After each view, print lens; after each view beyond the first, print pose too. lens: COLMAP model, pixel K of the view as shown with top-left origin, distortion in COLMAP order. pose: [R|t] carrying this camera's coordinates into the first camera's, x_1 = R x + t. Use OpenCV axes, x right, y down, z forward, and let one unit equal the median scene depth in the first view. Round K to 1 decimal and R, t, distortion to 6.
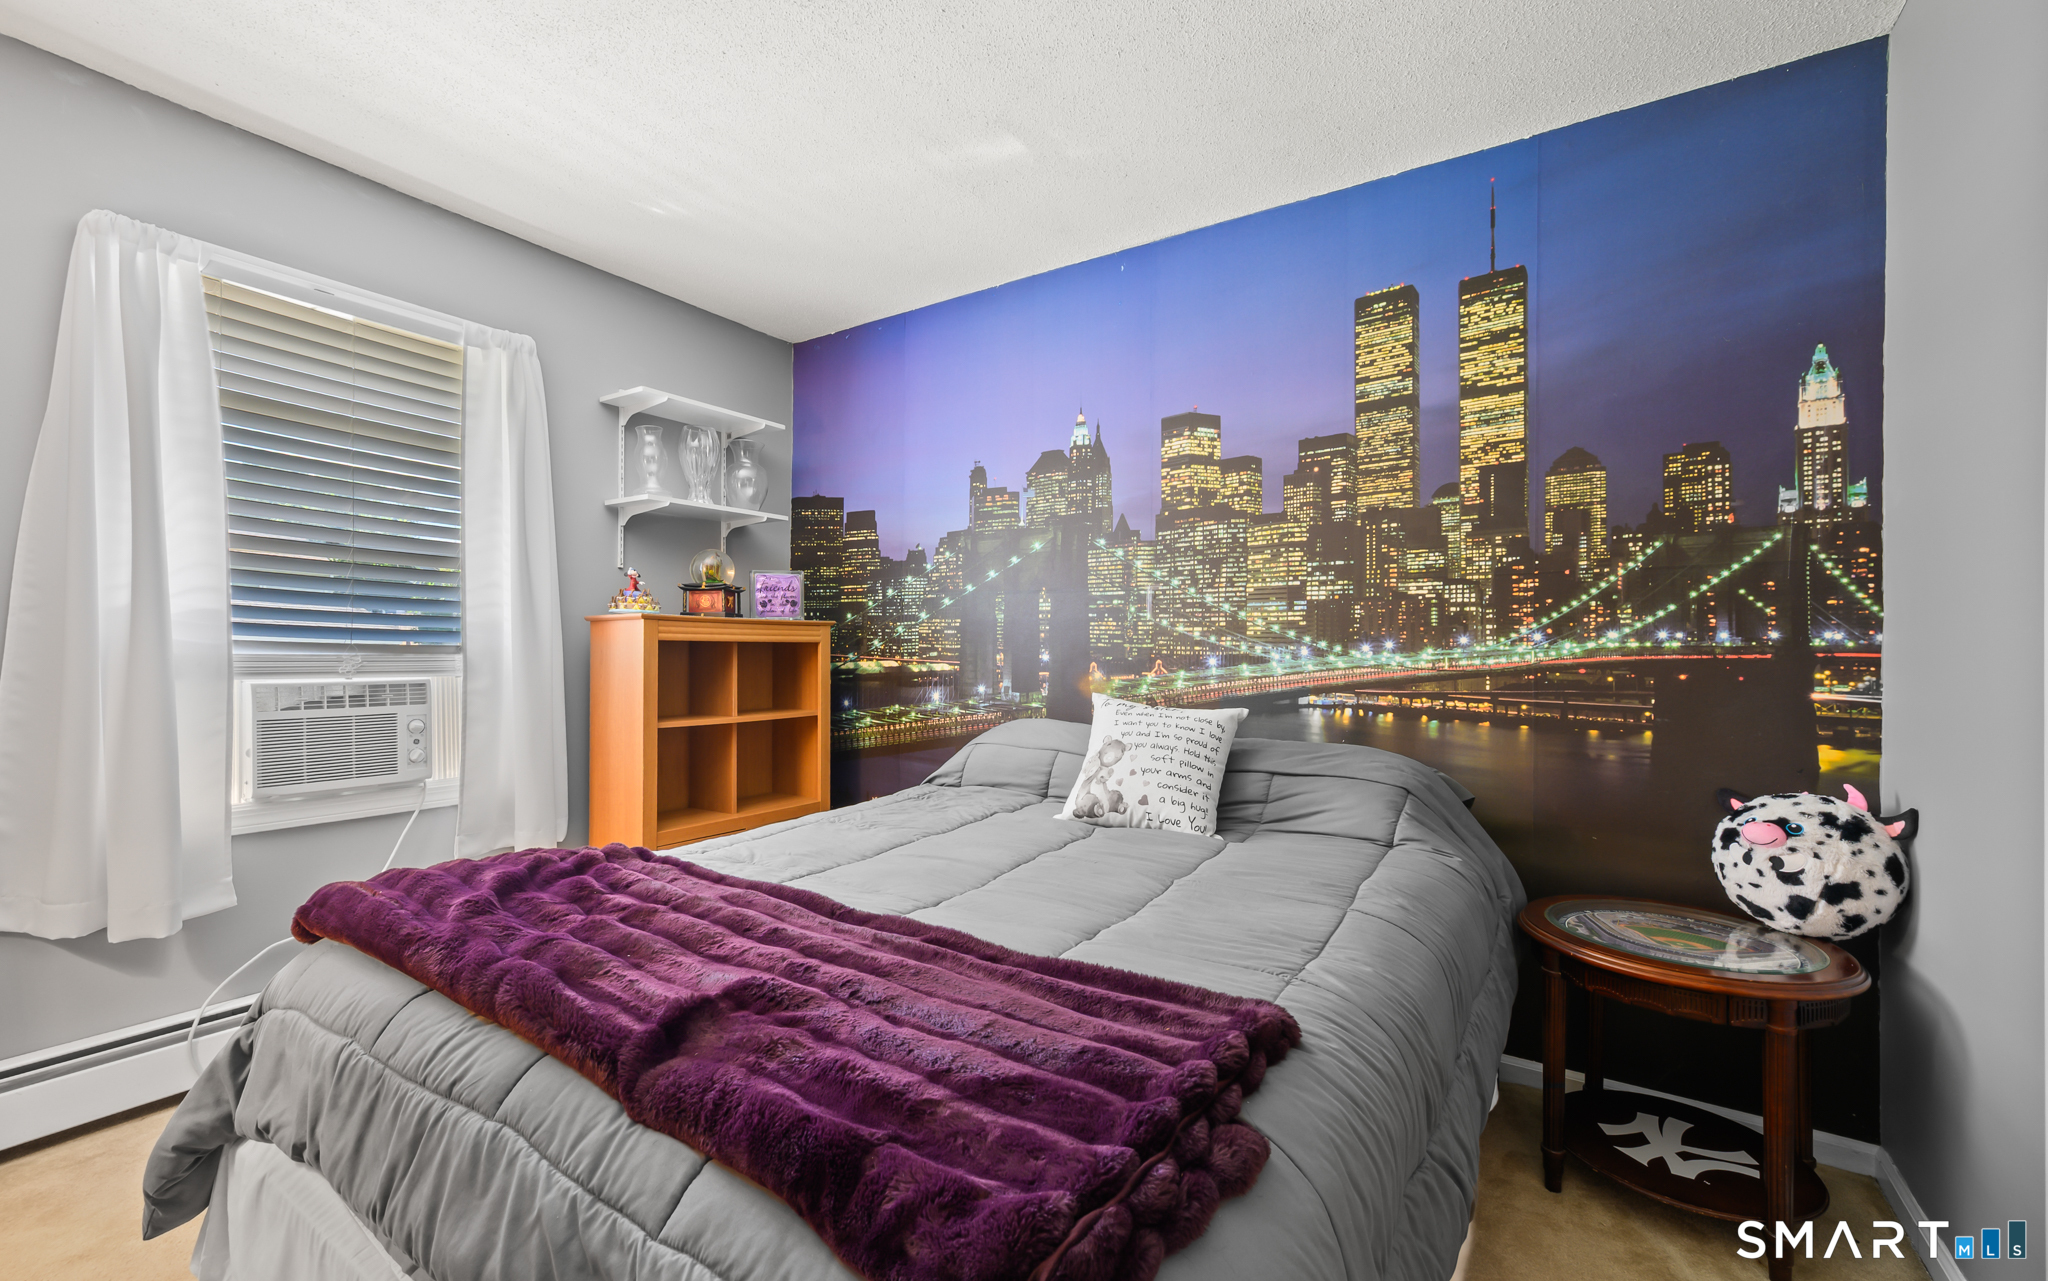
lens RADIAL K [[845.1, 0, 1019.7], [0, 845.1, 651.1], [0, 0, 1]] dist [0.001542, 0.000012]
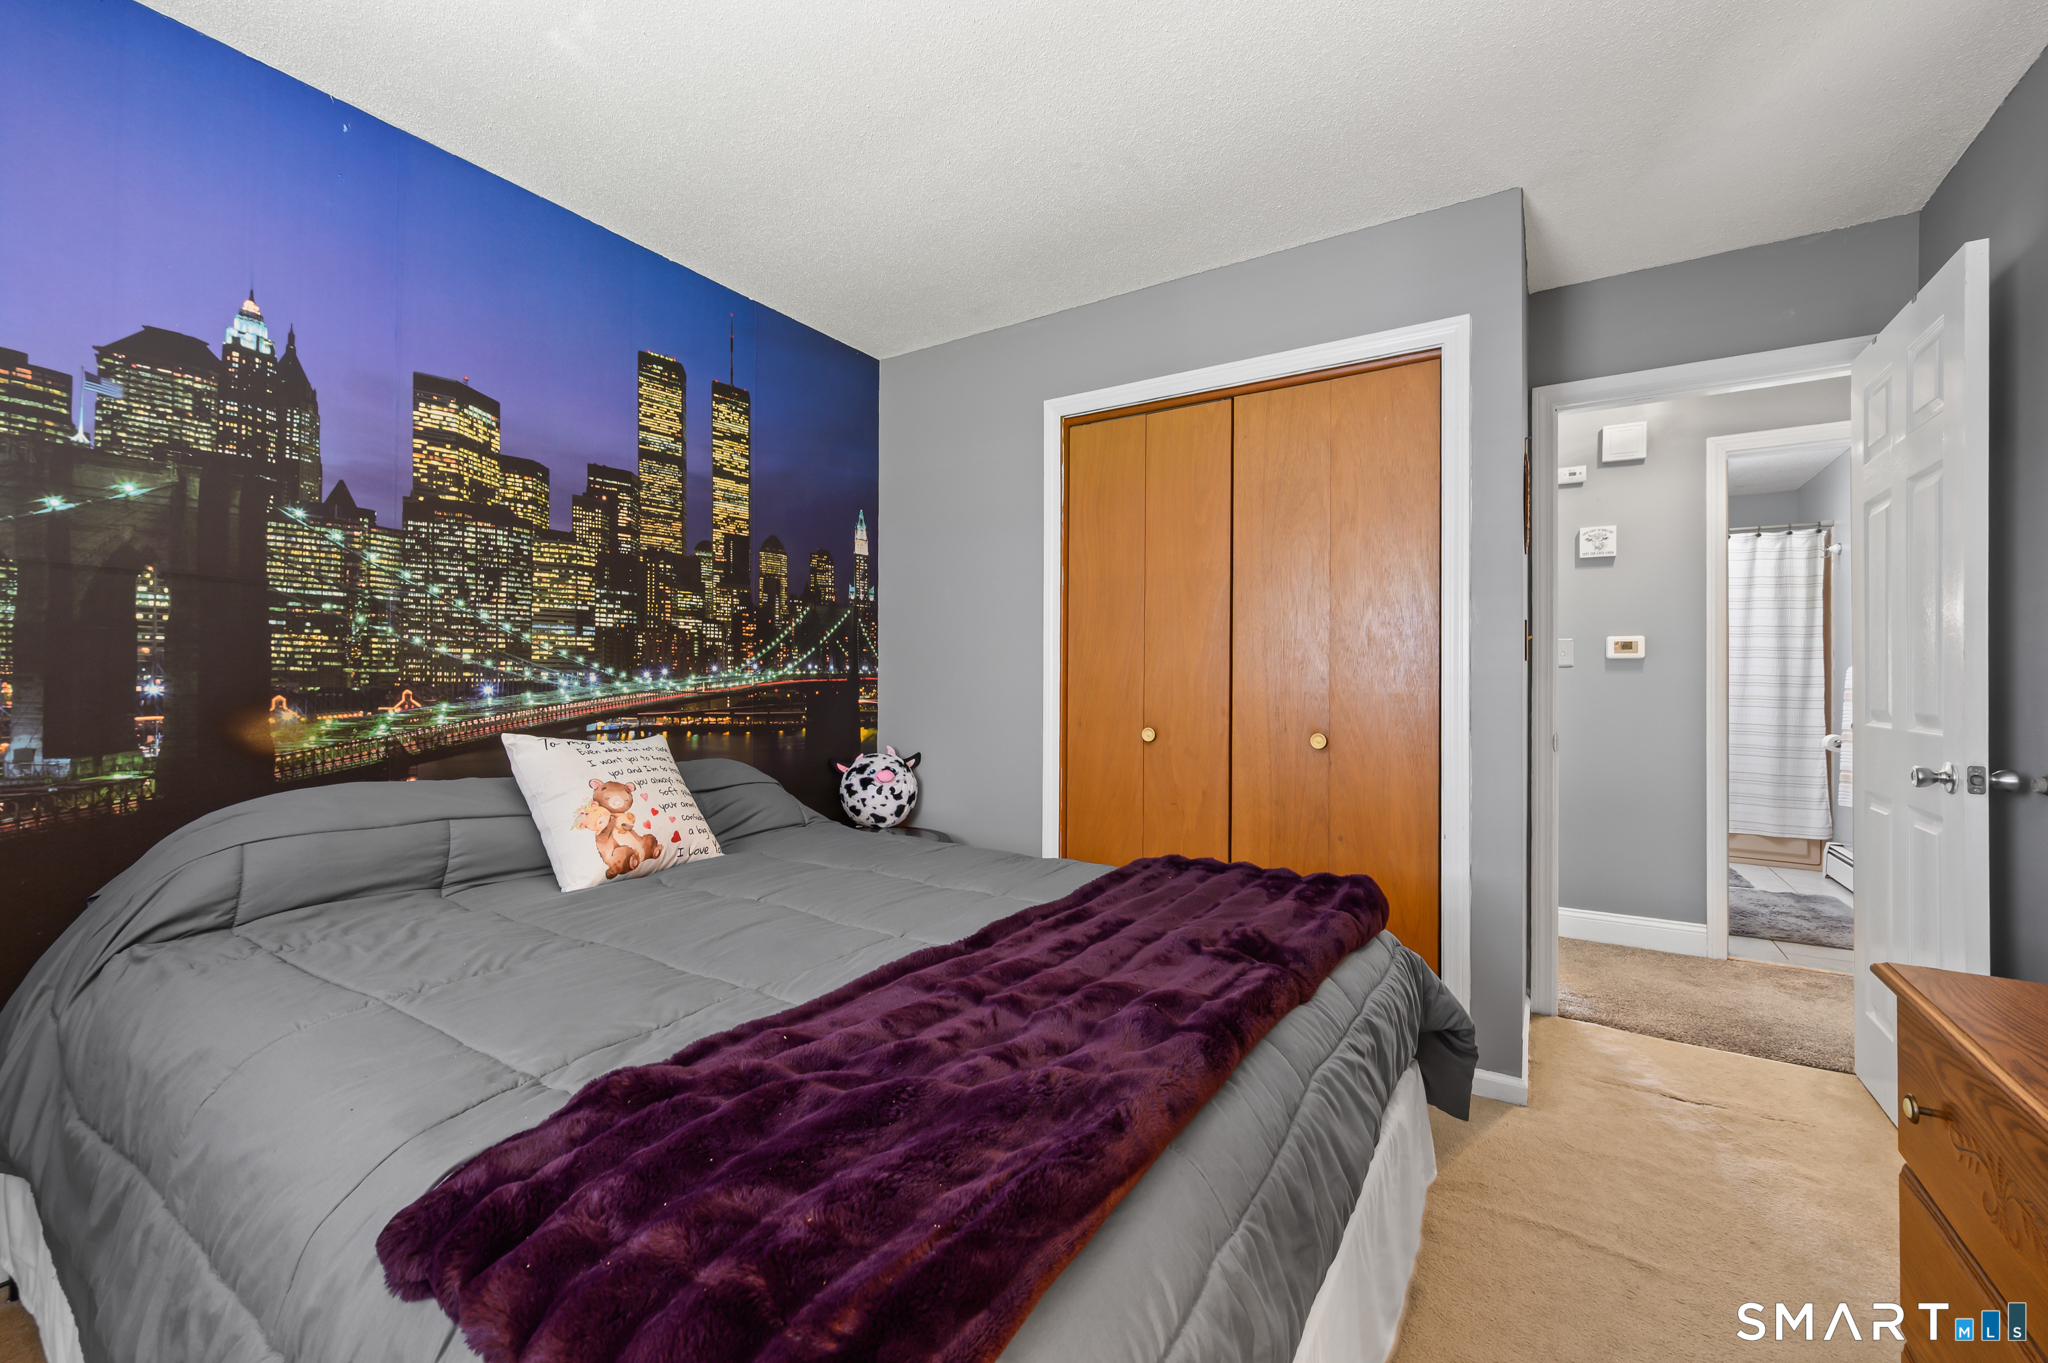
lens RADIAL K [[828.0, 0, 1021.0], [0, 828.0, 674.8], [0, 0, 1]] dist [-0.001226, -0.000085]
pose [[-0.019323, -0.003595, 0.999807, -0.678361], [-0.004523, 0.999984, 0.003508, -0.009243], [-0.999803, -0.004454, -0.019339, 0.541342]]
